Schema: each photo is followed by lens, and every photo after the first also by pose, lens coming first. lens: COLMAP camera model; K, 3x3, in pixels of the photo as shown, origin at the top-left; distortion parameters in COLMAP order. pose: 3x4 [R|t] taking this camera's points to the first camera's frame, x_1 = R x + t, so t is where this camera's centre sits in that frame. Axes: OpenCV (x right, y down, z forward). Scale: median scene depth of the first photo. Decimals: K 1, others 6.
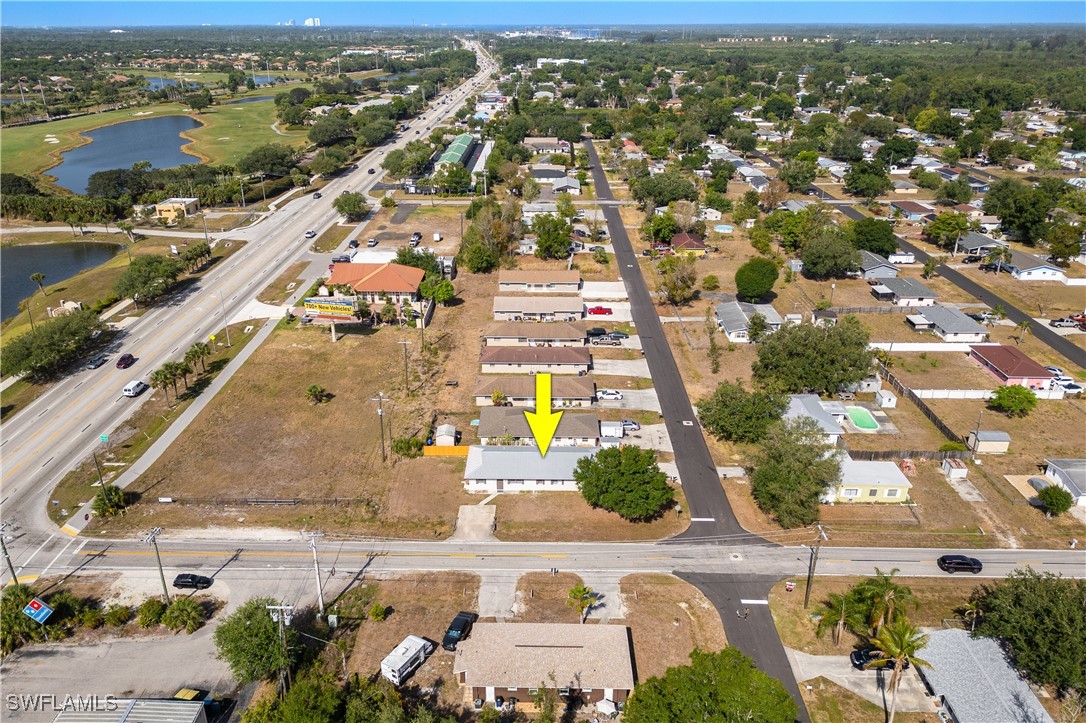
lens RADIAL K [[813.5, 0, 531.7], [0, 813.5, 394.4], [0, 0, 1]] dist [0.067852, -0.108938]
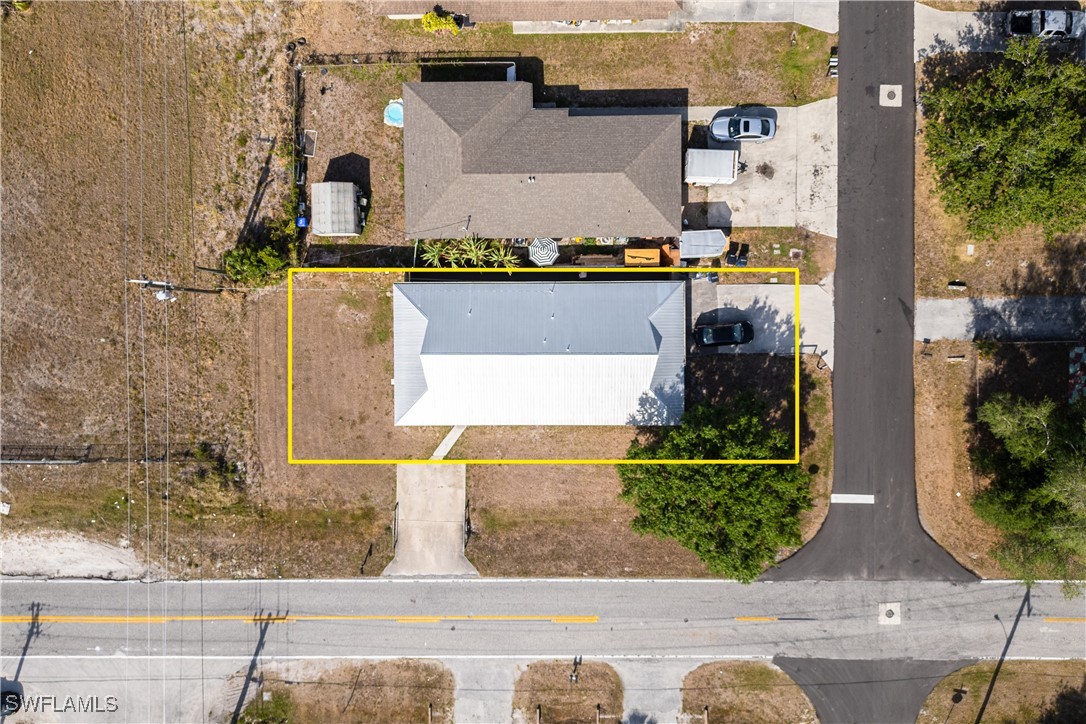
lens RADIAL K [[781.9, 0, 547.6], [0, 781.9, 374.9], [0, 0, 1]] dist [0.048381, -0.073748]
pose [[0.999675, -0.019143, -0.016820, 0.013829], [0.023097, 0.401838, 0.915419, -0.256224], [-0.010765, -0.915511, 0.402150, 0.624898]]
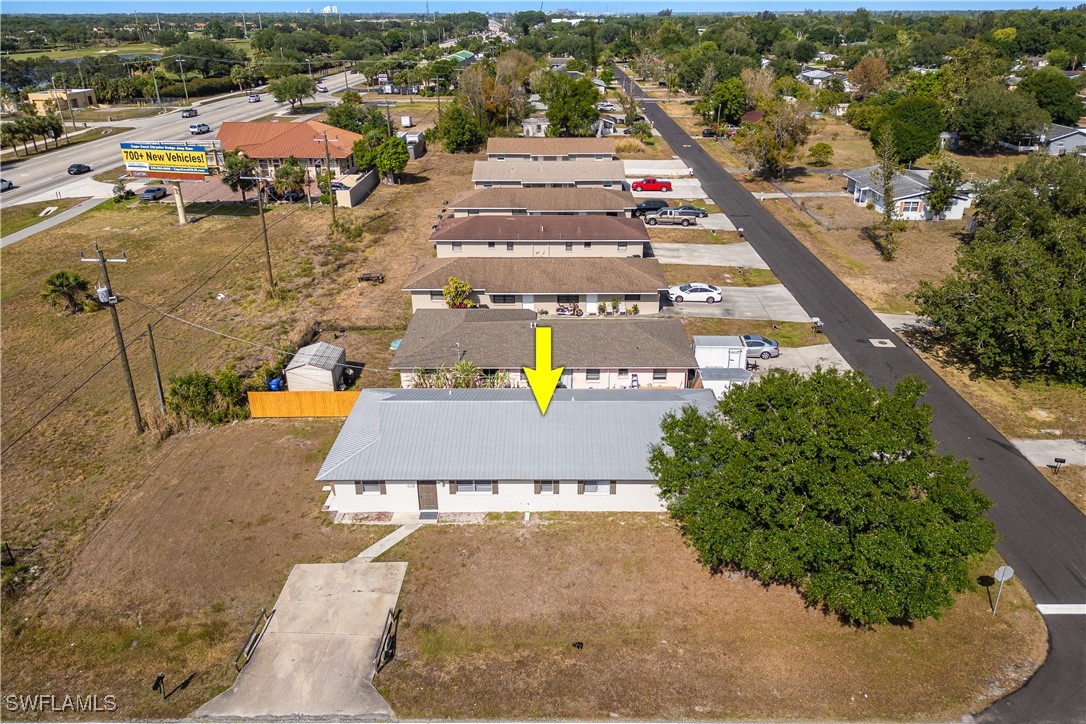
lens RADIAL K [[797.9, 0, 554.3], [0, 797.9, 367.1], [0, 0, 1]] dist [0.053664, -0.079847]
pose [[0.999957, -0.007145, 0.005987, 0.009231], [0.007220, 0.999895, -0.012586, 0.046802], [-0.005896, 0.012628, 0.999903, 0.503388]]
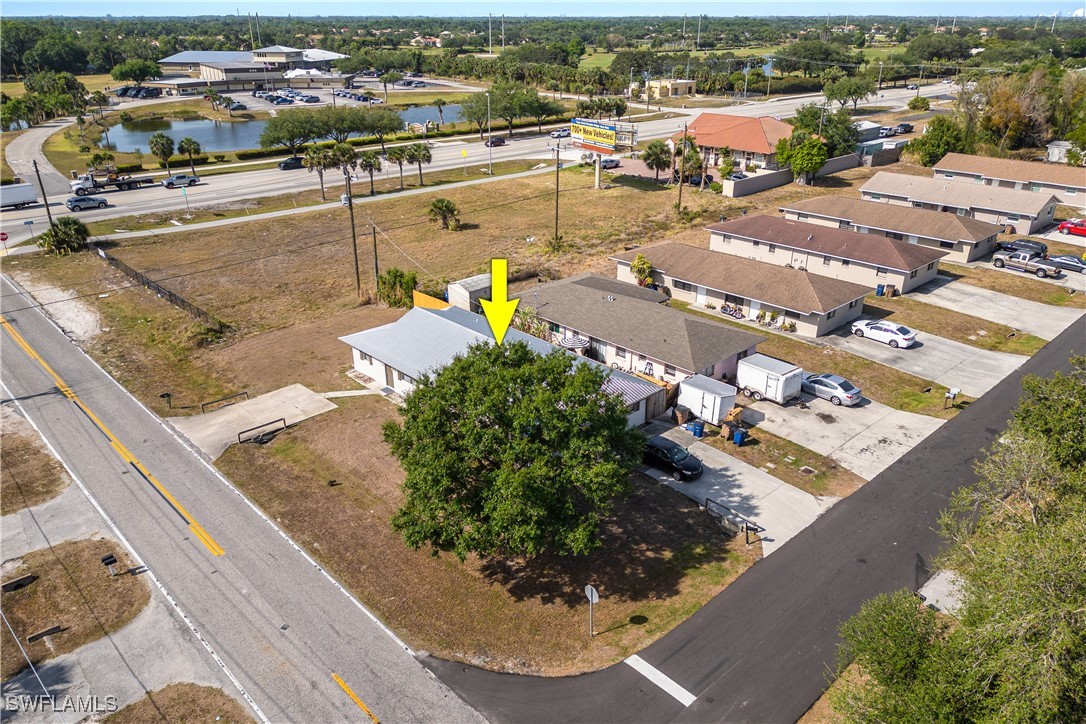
lens RADIAL K [[789.6, 0, 543.2], [0, 789.6, 372.4], [0, 0, 1]] dist [0.049092, -0.063679]
pose [[0.696496, 0.291590, -0.655643, 0.234773], [-0.297117, 0.948897, 0.106380, 0.027605], [0.653157, 0.120709, 0.747539, 0.548161]]
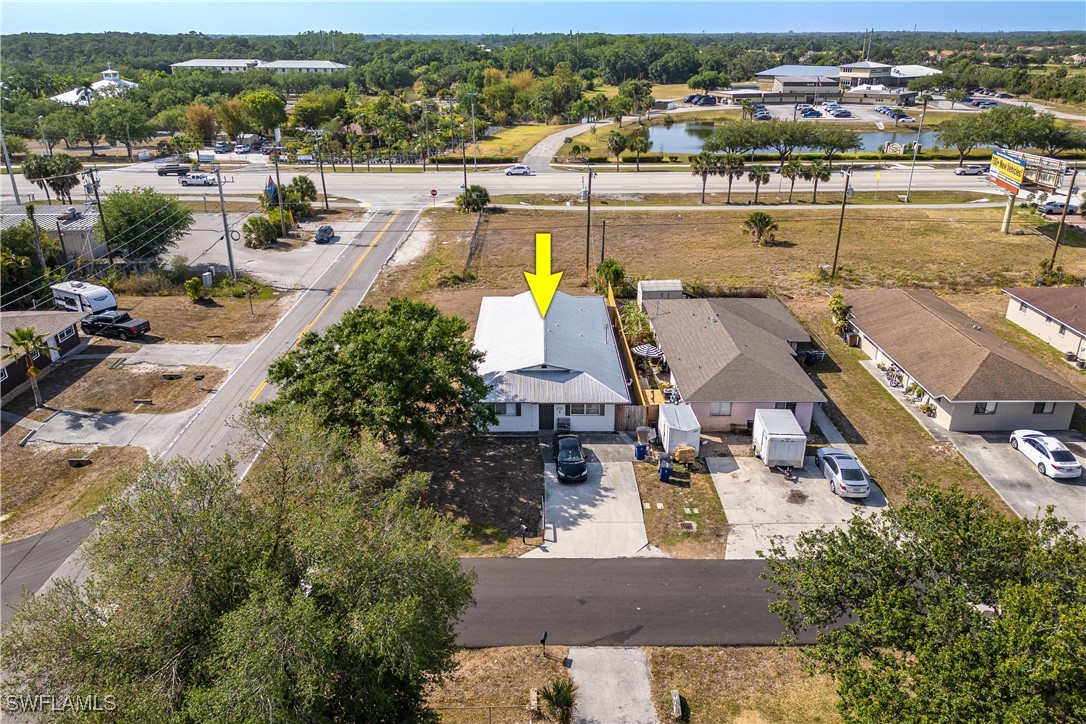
lens RADIAL K [[789.1, 0, 540.3], [0, 789.1, 357.4], [0, 0, 1]] dist [0.053668, -0.058760]
pose [[0.018311, 0.375817, -0.926513, 0.341852], [-0.413820, 0.846420, 0.335151, -0.049426], [0.910175, 0.377273, 0.171019, 0.716580]]
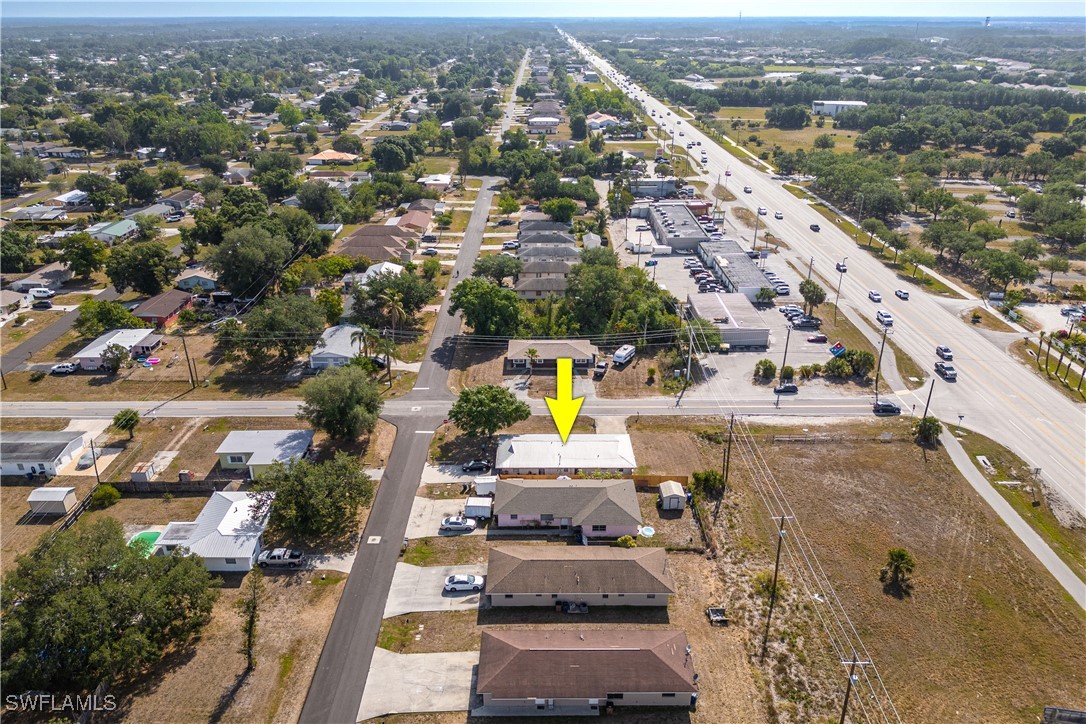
lens RADIAL K [[789.6, 0, 543.2], [0, 789.6, 372.4], [0, 0, 1]] dist [0.049092, -0.063679]
pose [[-0.999709, 0.007152, -0.023025, 0.042723], [-0.012686, 0.656077, 0.754587, -0.563915], [0.020503, 0.754660, -0.655796, 1.223099]]
